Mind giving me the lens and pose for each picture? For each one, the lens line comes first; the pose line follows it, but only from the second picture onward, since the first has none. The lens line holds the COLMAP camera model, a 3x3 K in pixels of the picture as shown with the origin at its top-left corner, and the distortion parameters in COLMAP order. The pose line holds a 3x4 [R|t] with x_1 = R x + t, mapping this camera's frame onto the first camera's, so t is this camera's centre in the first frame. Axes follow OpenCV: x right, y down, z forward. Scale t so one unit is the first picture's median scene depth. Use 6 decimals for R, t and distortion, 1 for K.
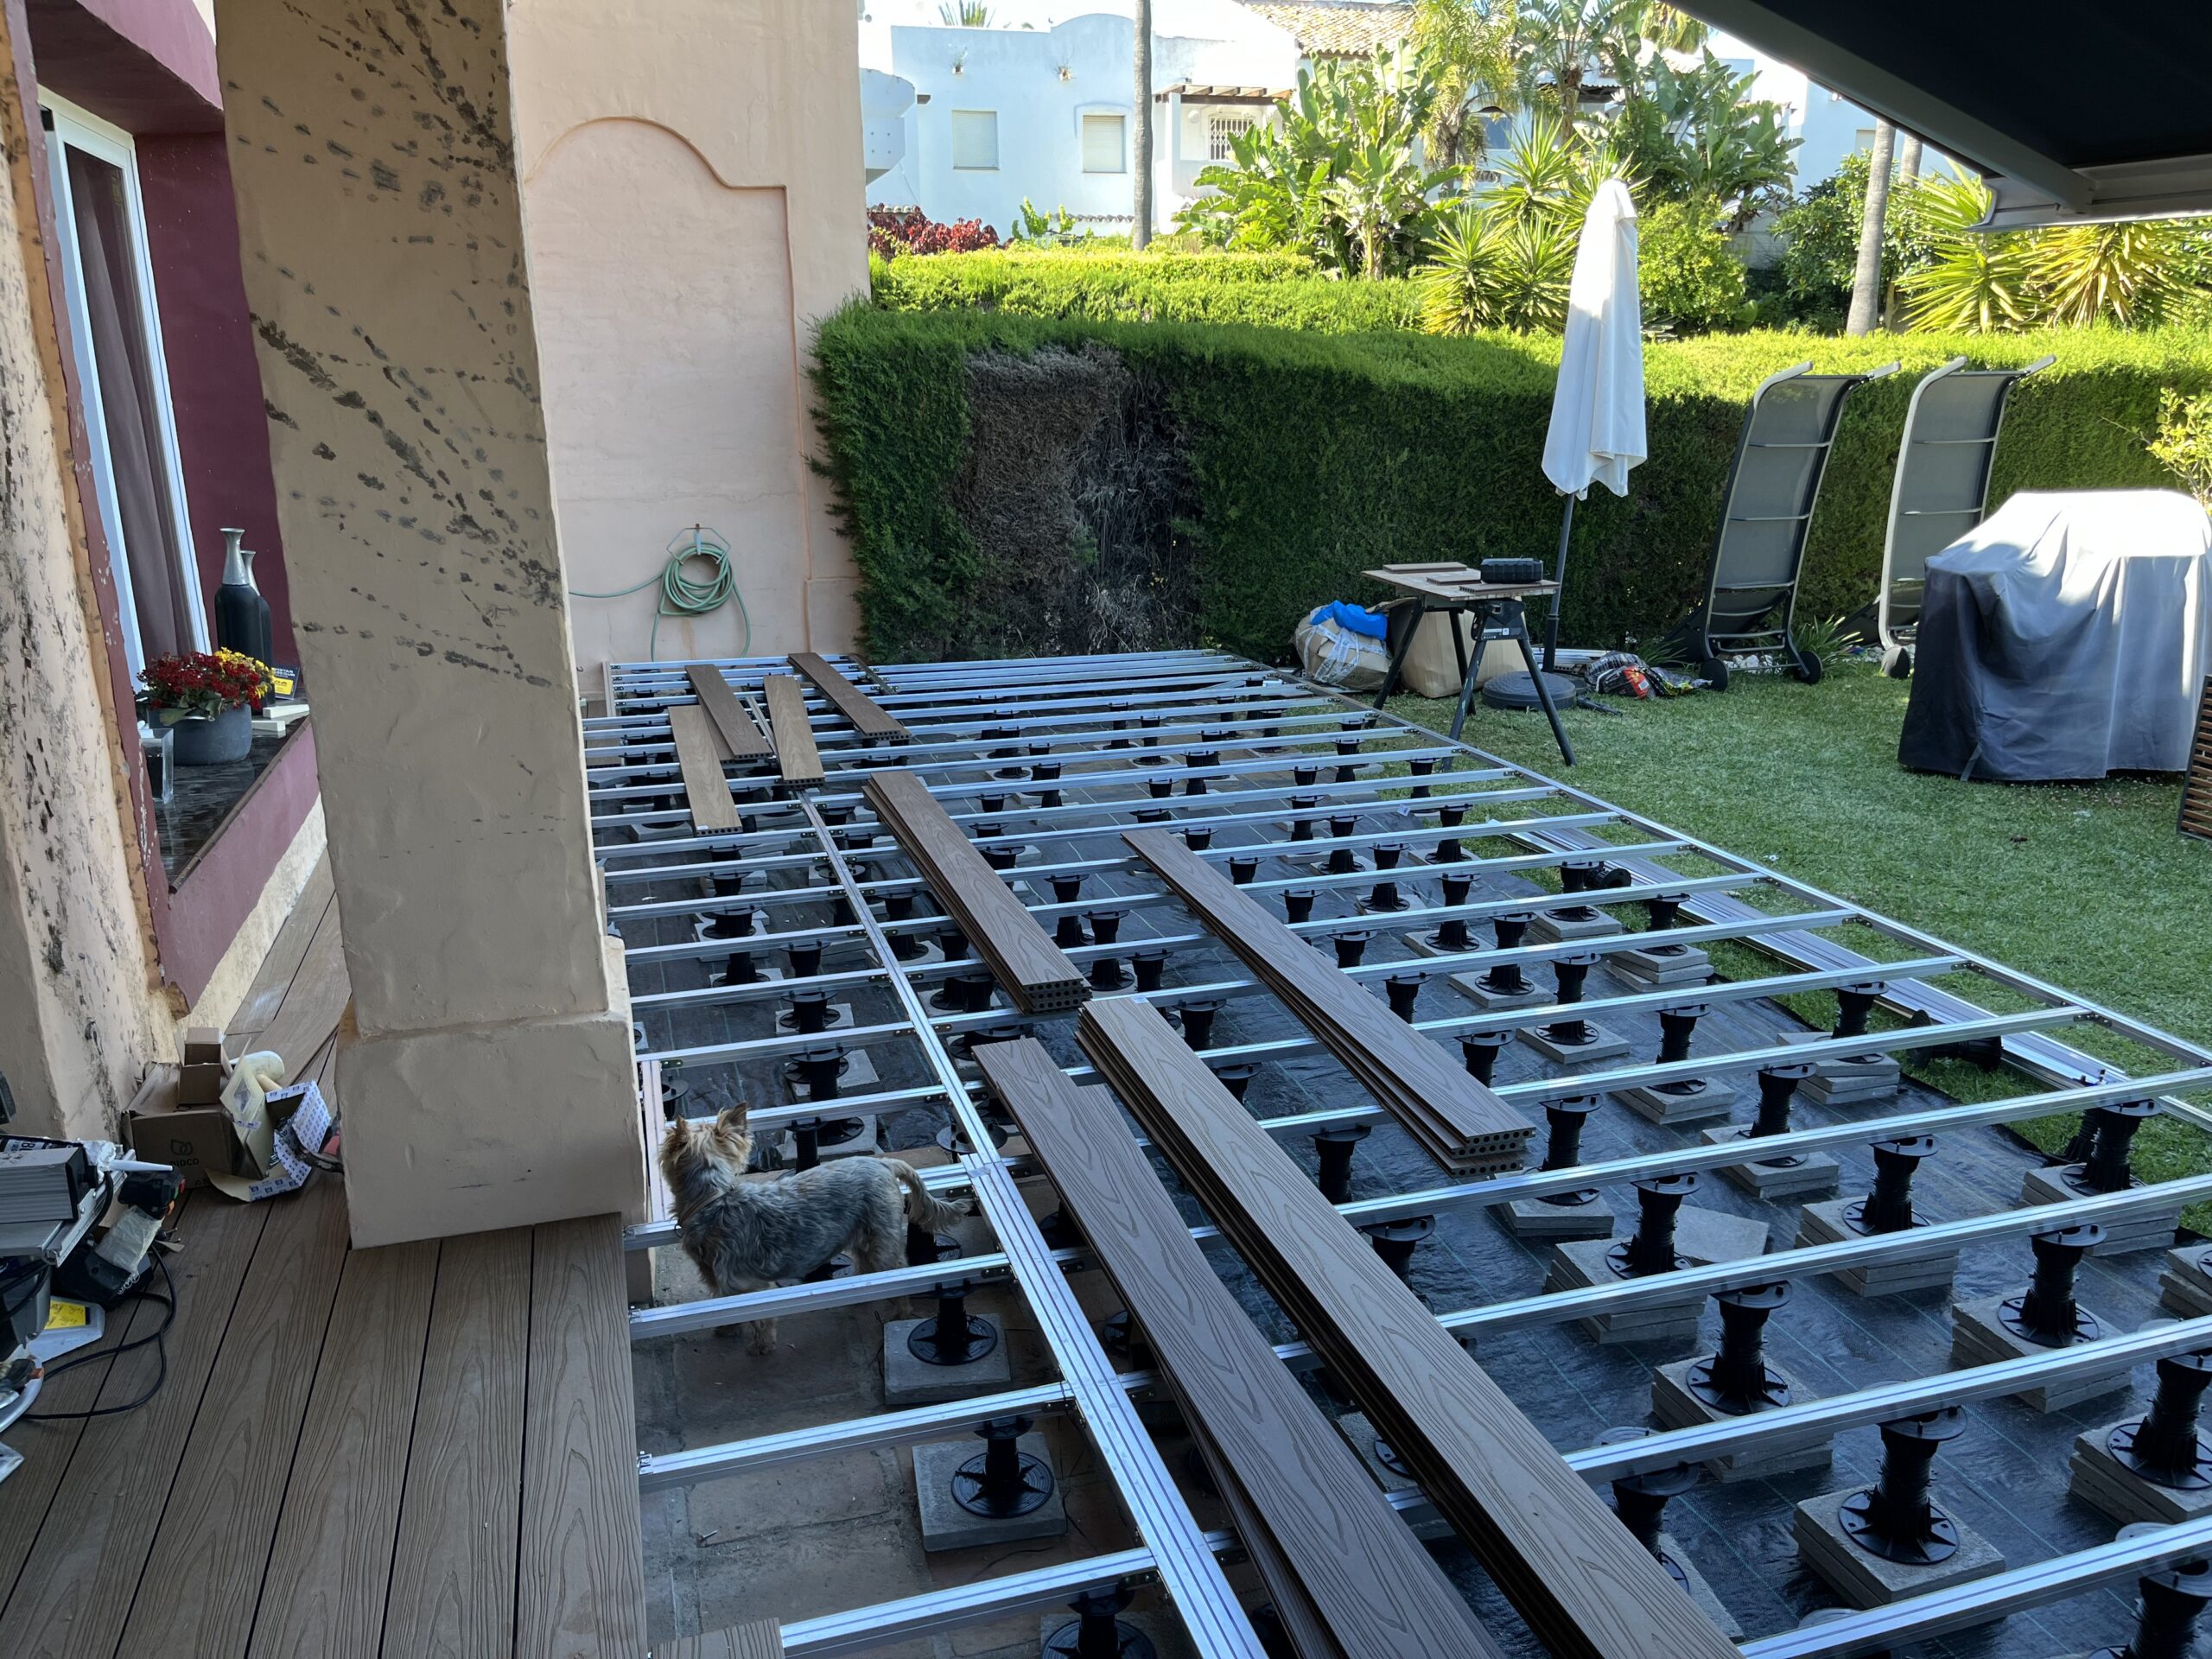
lens RADIAL K [[1672.7, 0, 1107.5], [0, 1672.7, 844.9], [0, 0, 1]] dist [0.039820, -0.039577]
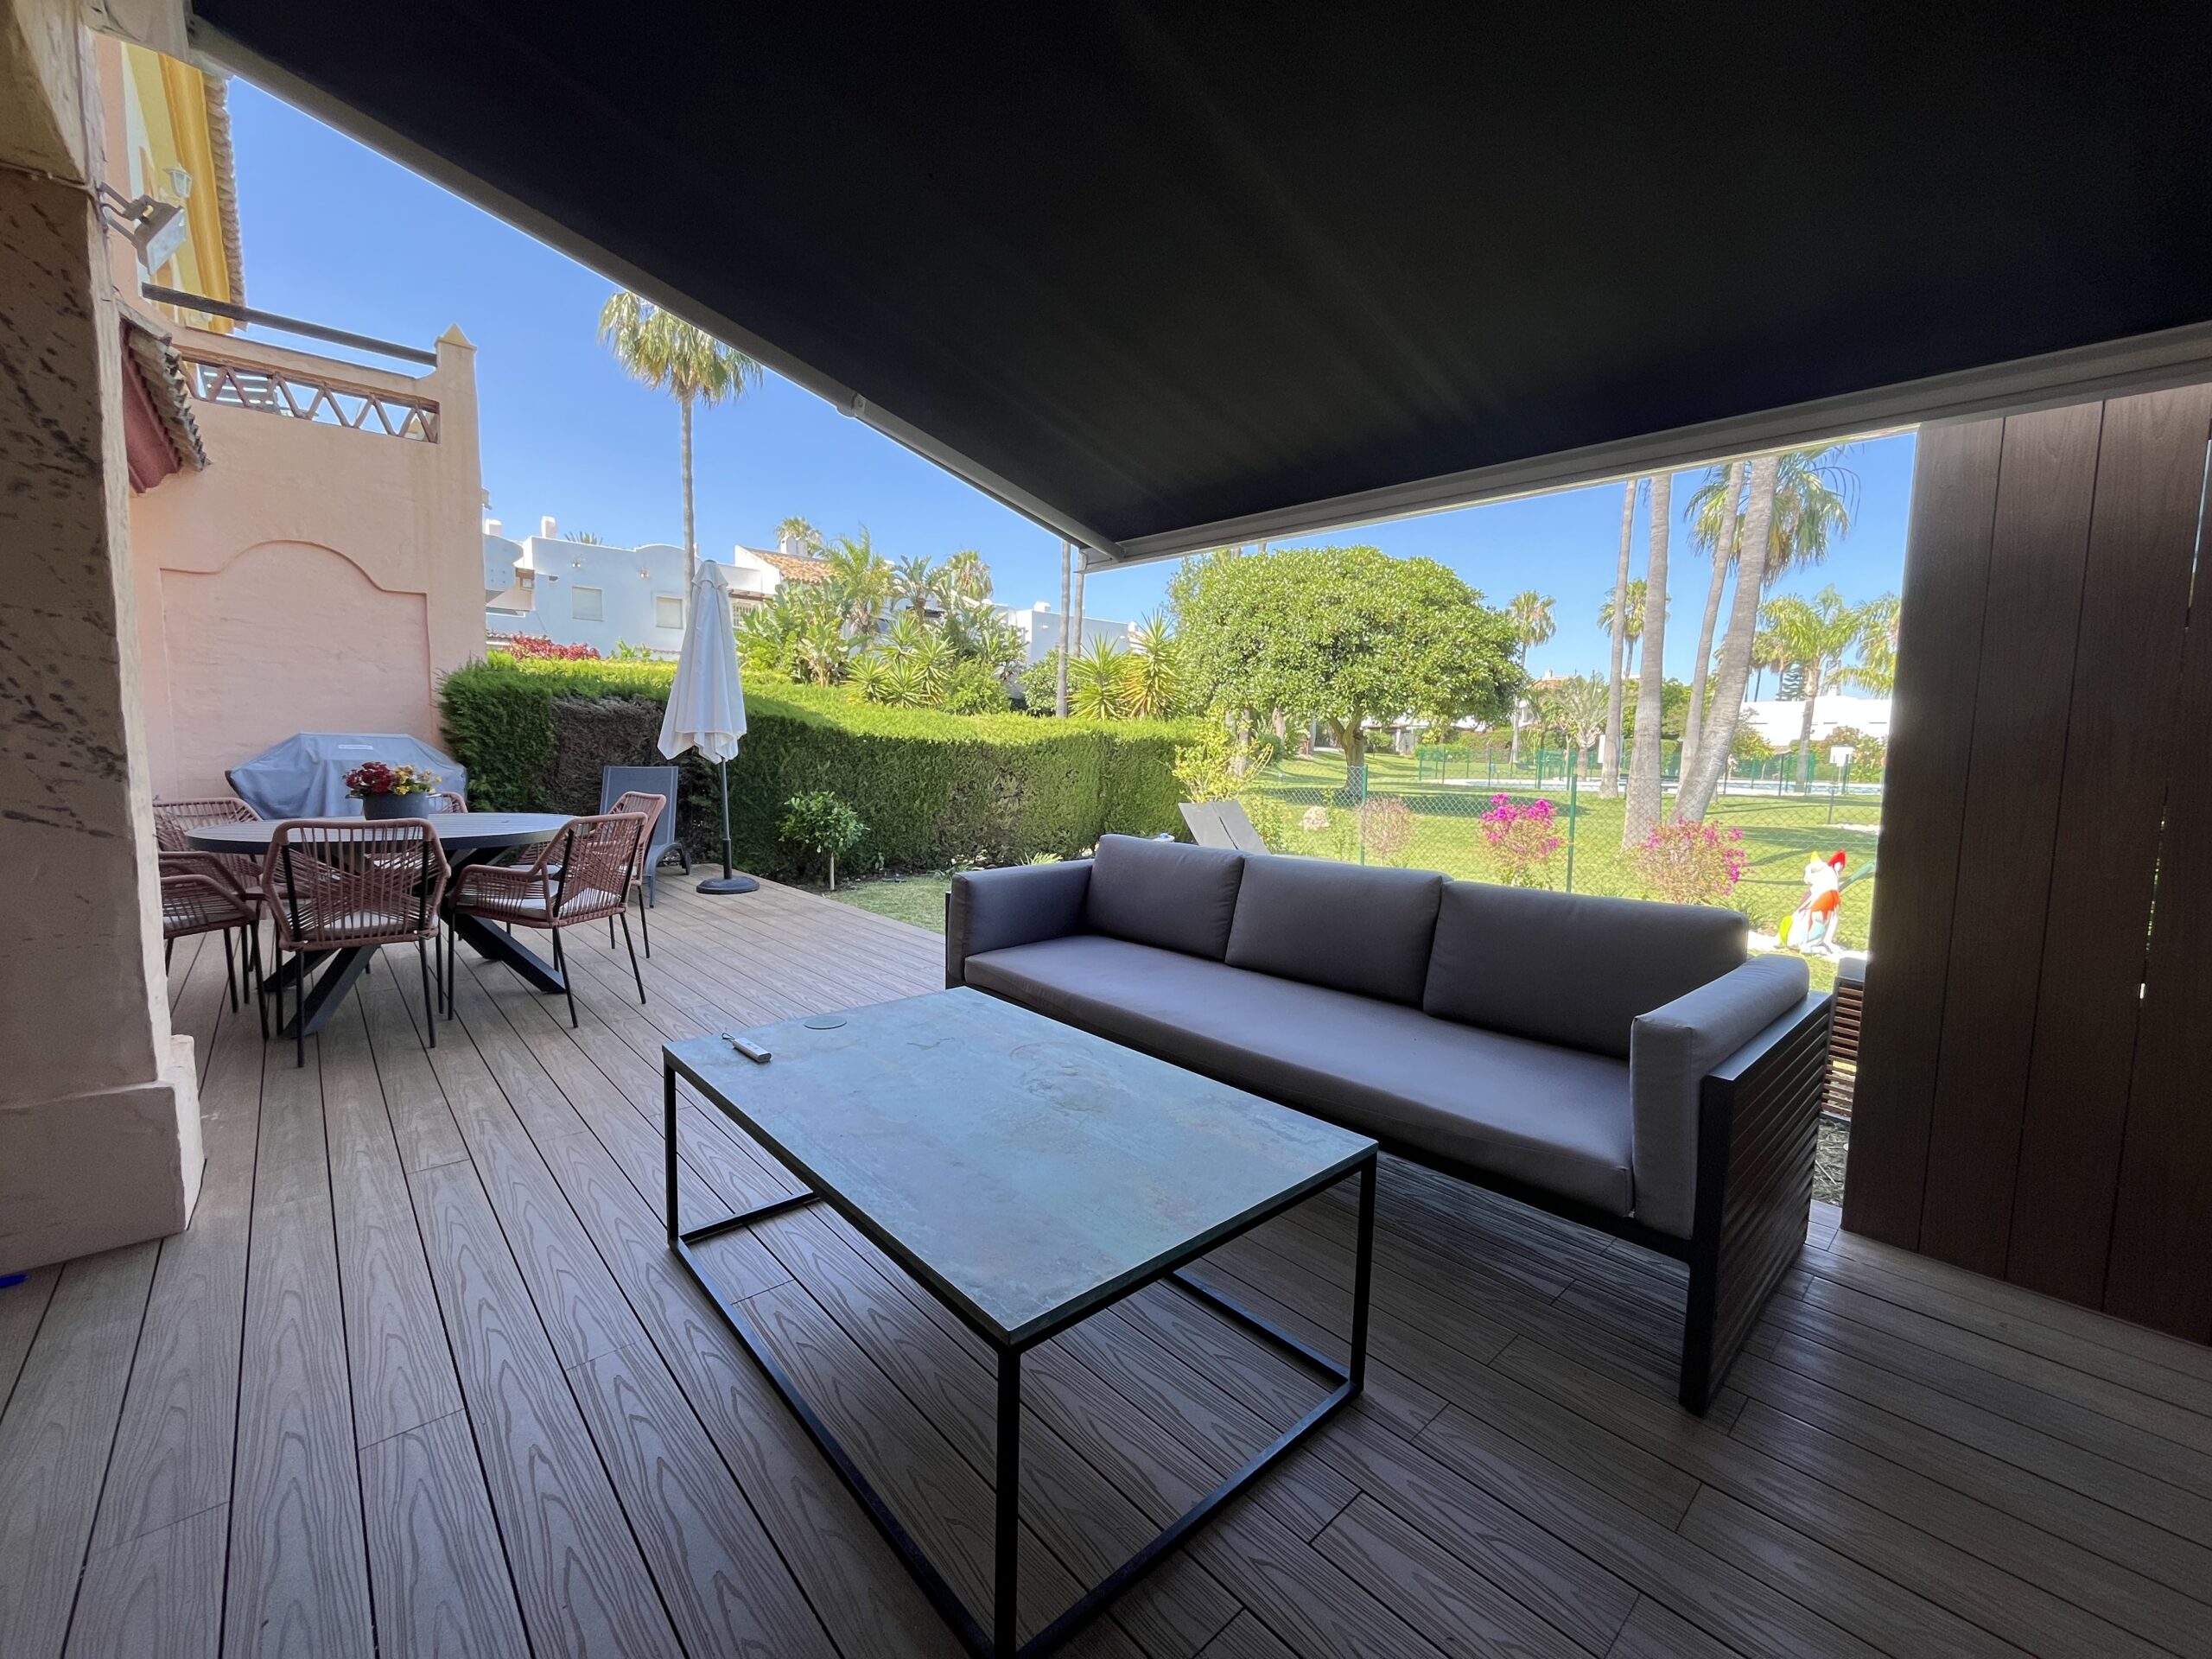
lens RADIAL K [[891.7, 0, 1095.2], [0, 891.7, 834.3], [0, 0, 1]] dist [-0.001828, 0.000007]
pose [[0.906396, -0.010268, 0.422305, 0.028312], [0.084970, 0.983703, -0.158454, 0.027502], [-0.413796, 0.179505, 0.892497, 0.006619]]
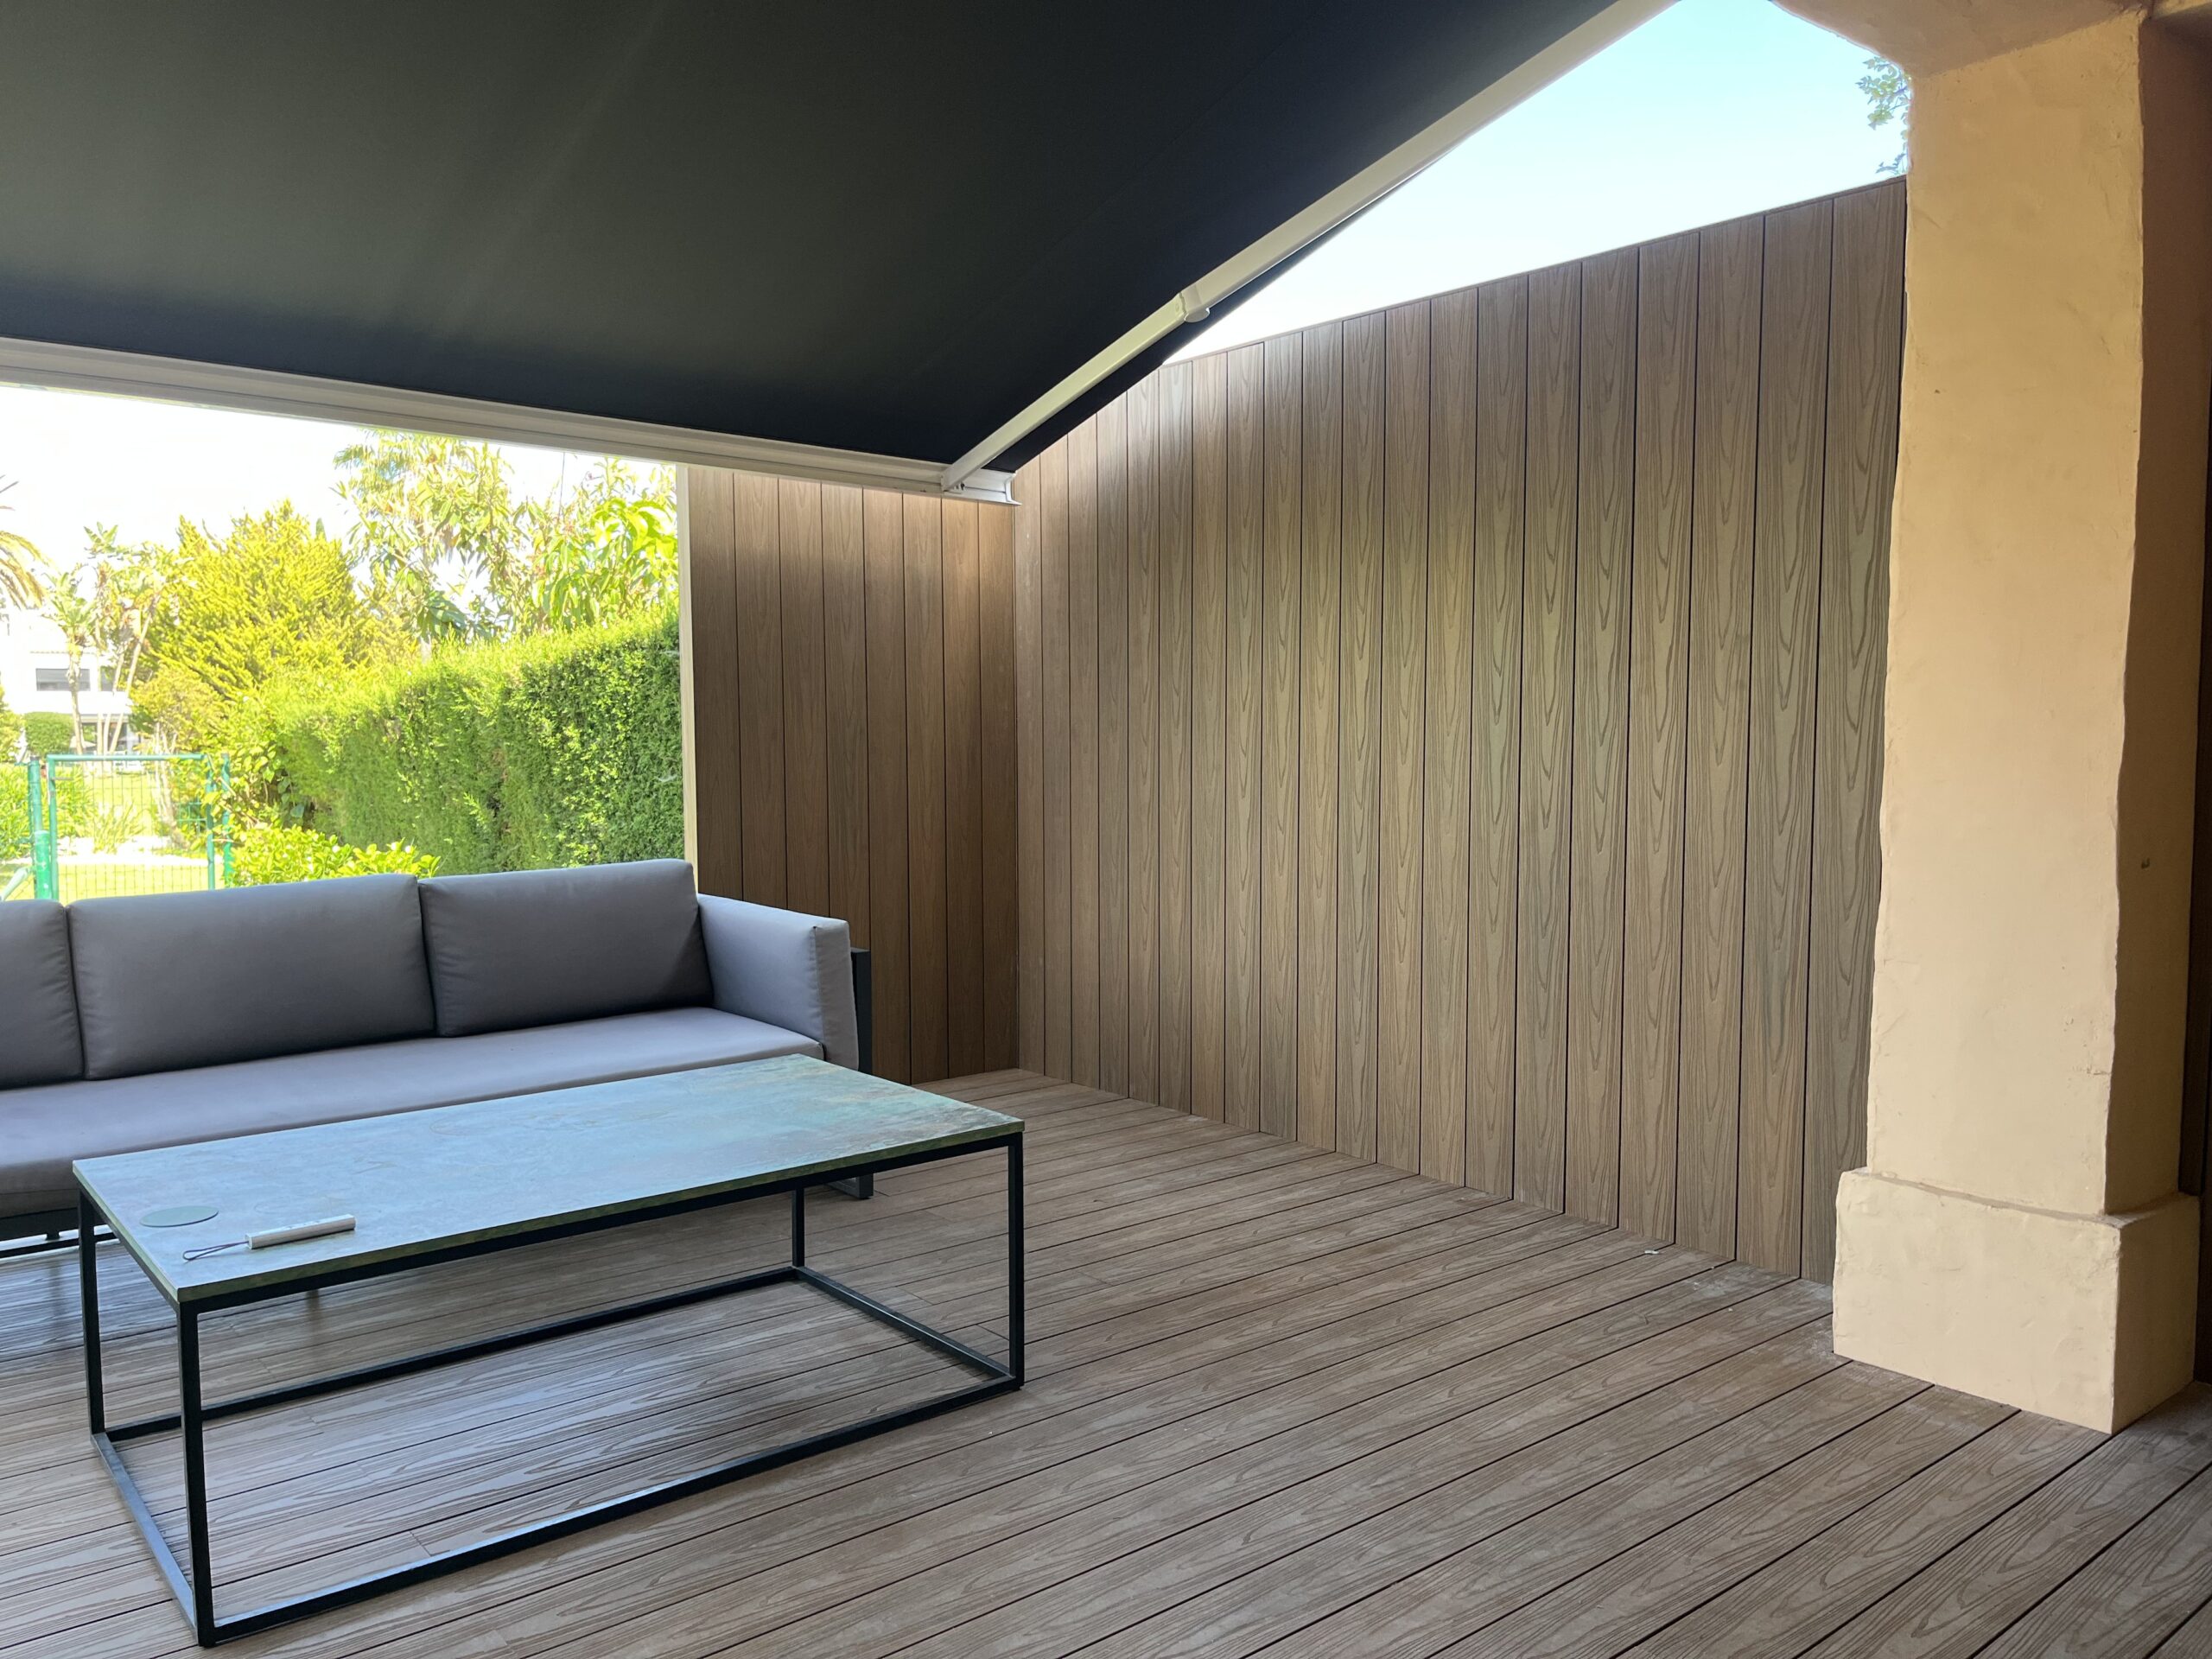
lens RADIAL K [[1672.7, 0, 1101.9], [0, 1672.7, 839.9], [0, 0, 1]] dist [0.039820, -0.039577]
pose [[-0.375049, -0.050006, 0.925655, -0.470840], [0.262206, 0.952044, 0.157670, -0.076419], [-0.889149, 0.301846, -0.343952, 0.381811]]
